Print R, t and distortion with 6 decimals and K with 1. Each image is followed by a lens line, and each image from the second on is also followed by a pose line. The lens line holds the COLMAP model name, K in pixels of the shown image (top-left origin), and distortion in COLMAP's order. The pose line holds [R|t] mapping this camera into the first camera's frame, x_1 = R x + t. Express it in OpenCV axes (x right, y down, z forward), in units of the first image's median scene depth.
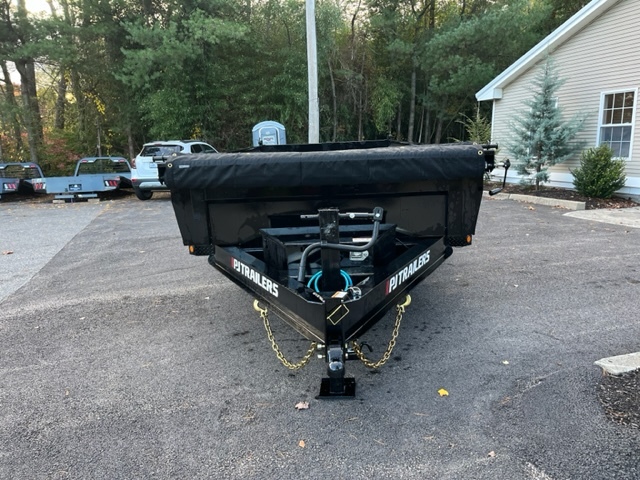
lens RADIAL K [[489.5, 0, 319.0], [0, 489.5, 243.6], [0, 0, 1]] dist [0.067748, -0.089676]
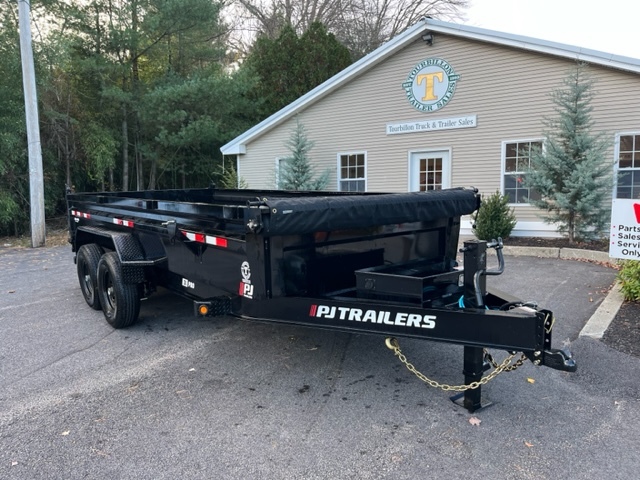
lens RADIAL K [[489.5, 0, 321.9], [0, 489.5, 248.6], [0, 0, 1]] dist [0.067748, -0.089676]
pose [[0.775695, -0.070443, 0.627165, -0.262082], [0.128509, 0.990561, -0.047685, -0.011763], [-0.617886, 0.117585, 0.777426, 0.084308]]
